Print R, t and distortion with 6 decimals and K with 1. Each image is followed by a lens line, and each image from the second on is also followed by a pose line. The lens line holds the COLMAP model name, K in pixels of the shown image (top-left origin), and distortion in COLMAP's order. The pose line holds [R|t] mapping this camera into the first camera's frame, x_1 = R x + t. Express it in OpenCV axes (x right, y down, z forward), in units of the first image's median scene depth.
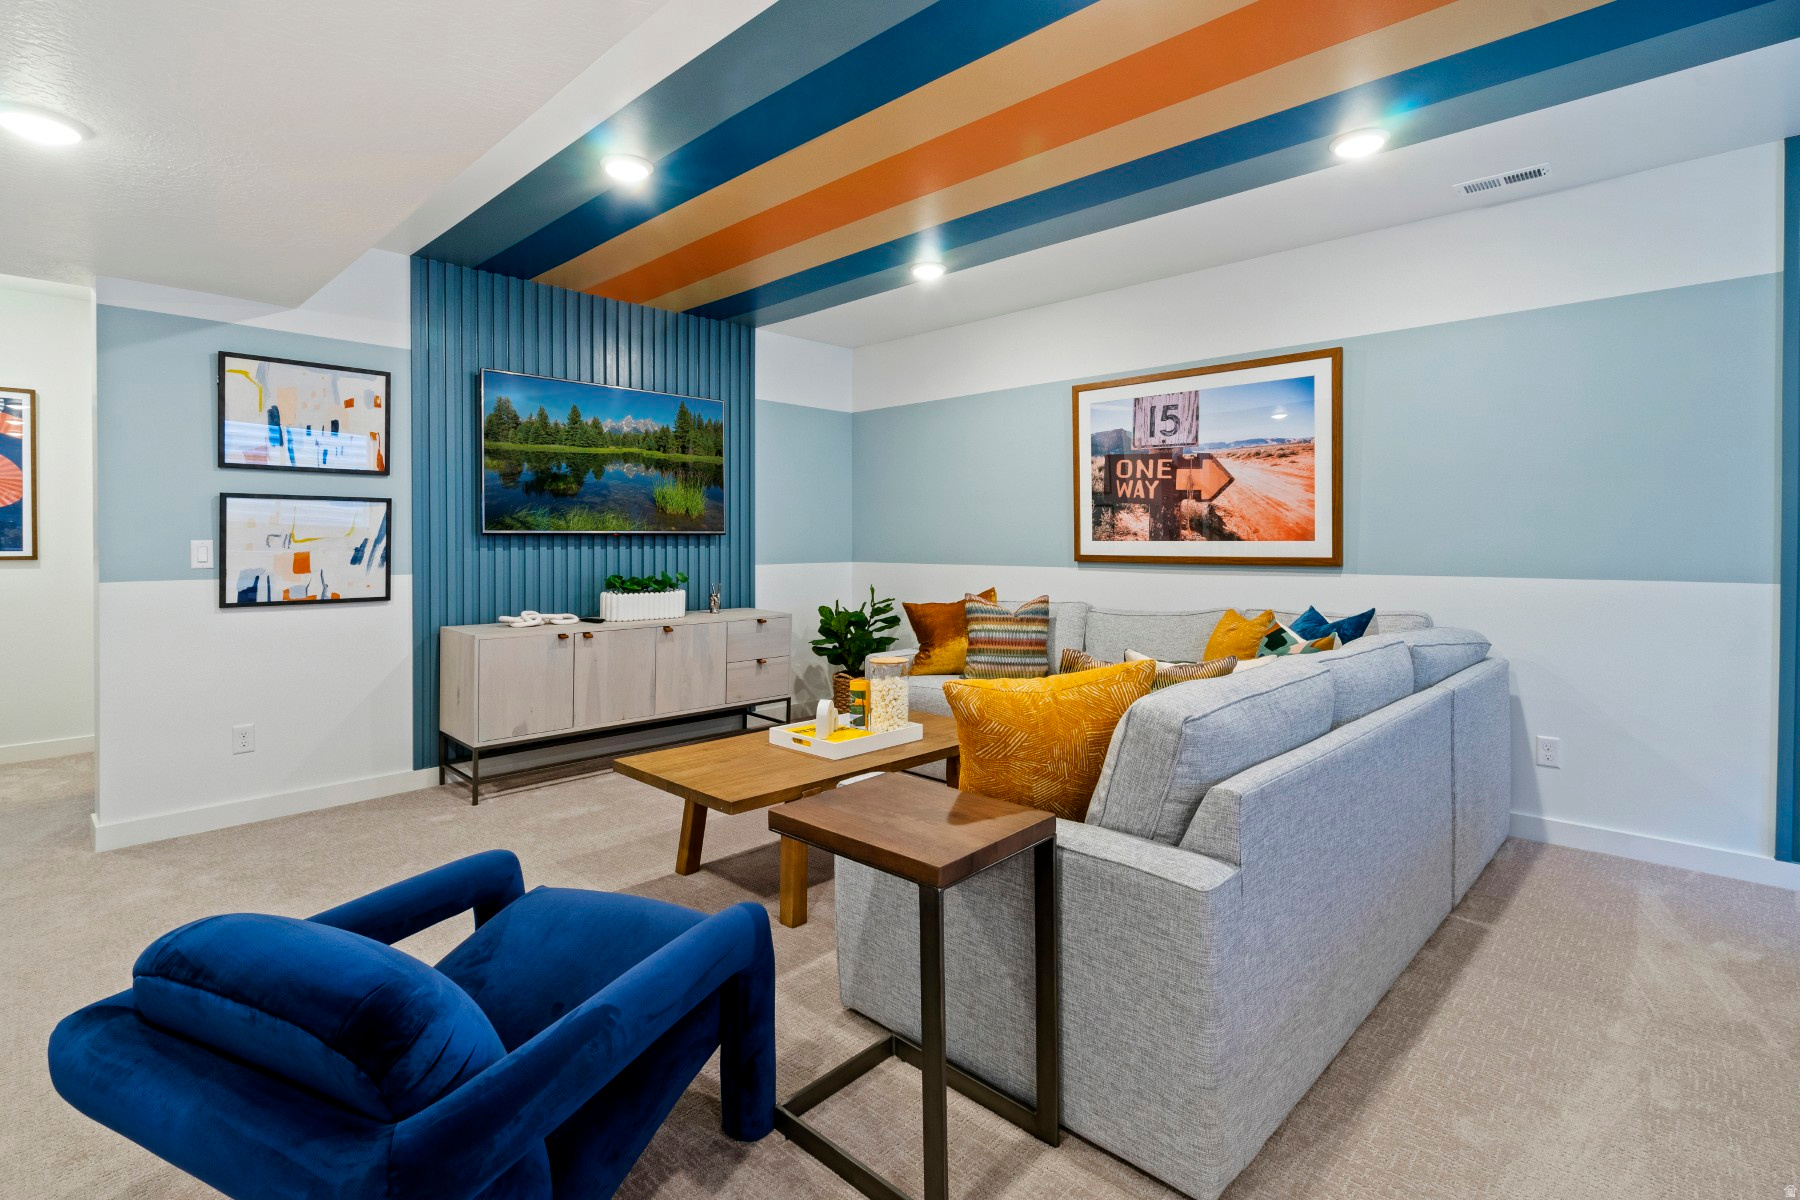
lens RADIAL K [[828.0, 0, 897.3], [0, 828.0, 544.9], [0, 0, 1]] dist [-0.004653, 0.000447]
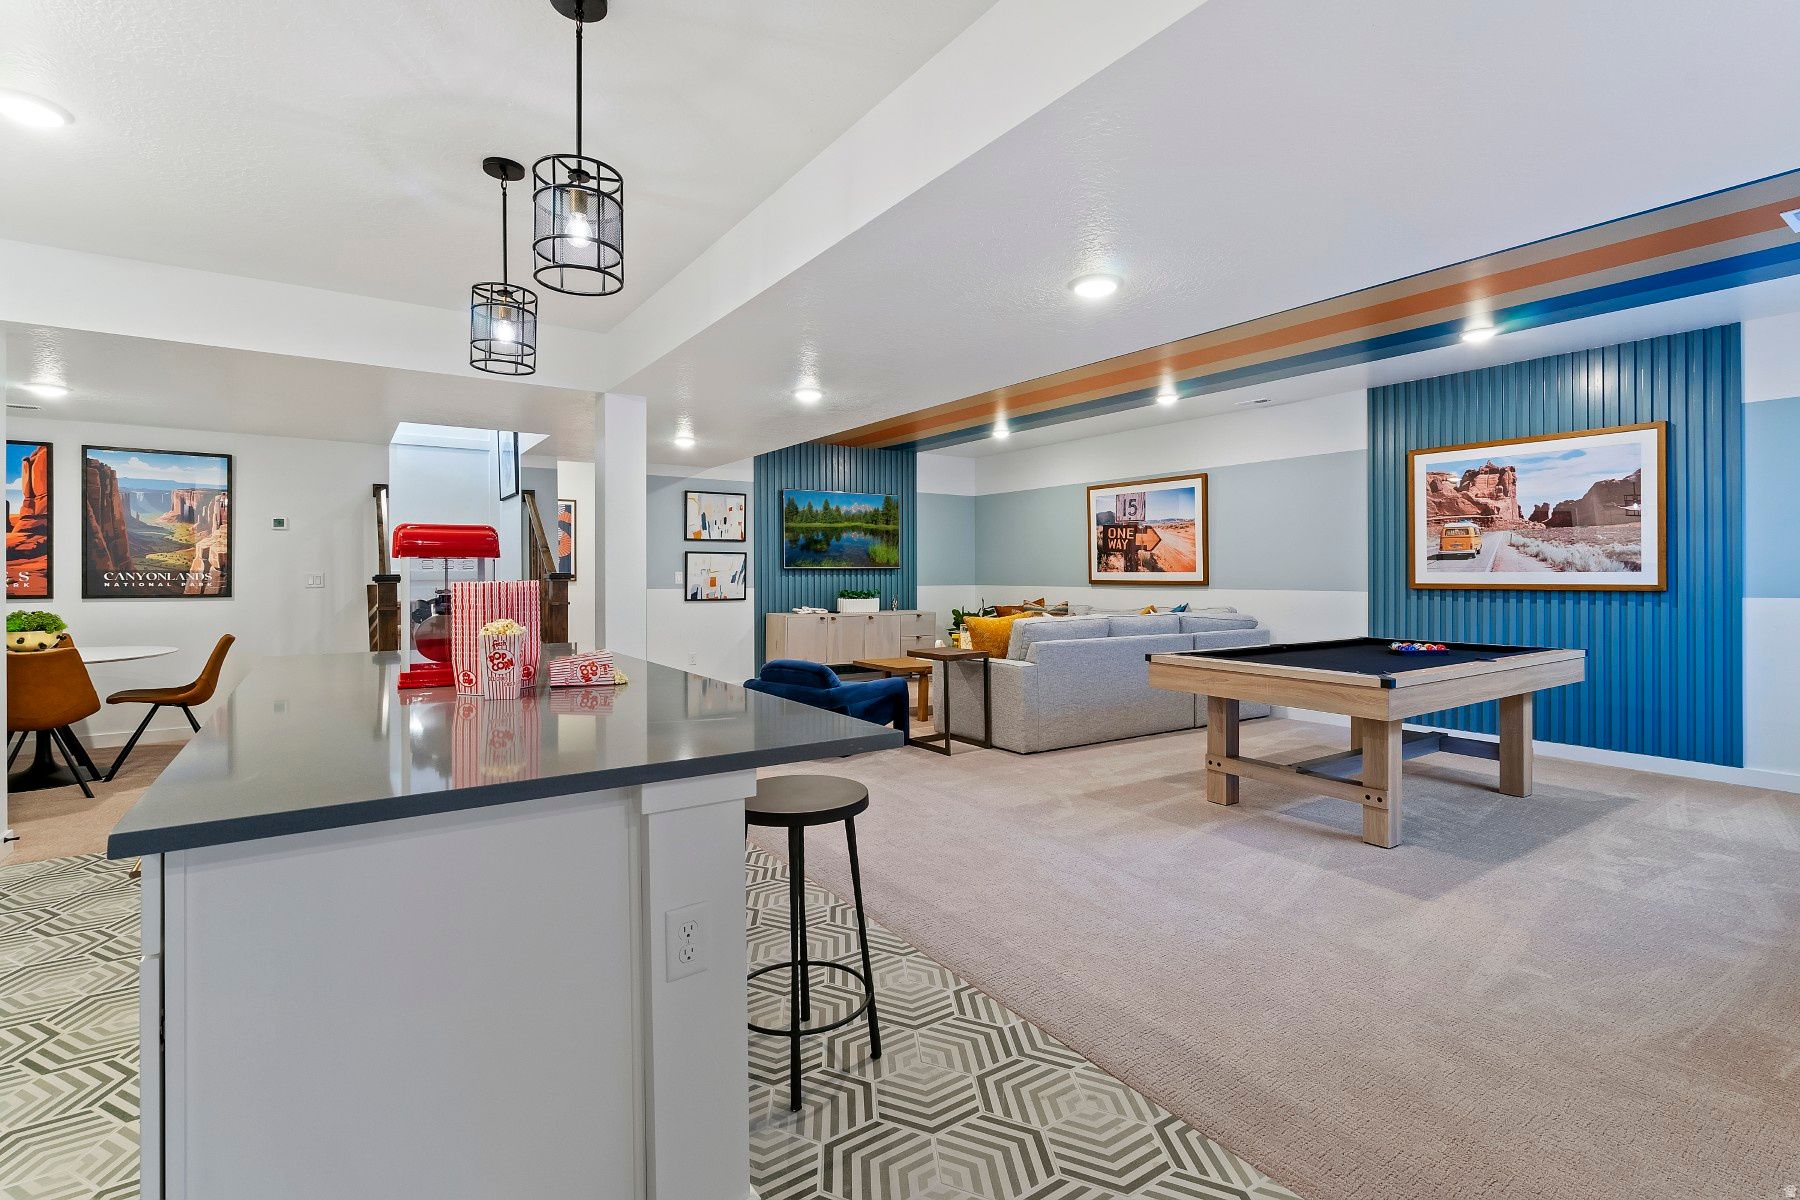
lens RADIAL K [[828.0, 0, 897.3], [0, 828.0, 544.9], [0, 0, 1]] dist [-0.004653, 0.000447]
pose [[0.975812, -0.007130, -0.218495, 0.217852], [-0.001296, 0.999262, -0.038395, 0.005788], [0.218608, 0.037749, 0.975082, -0.920337]]
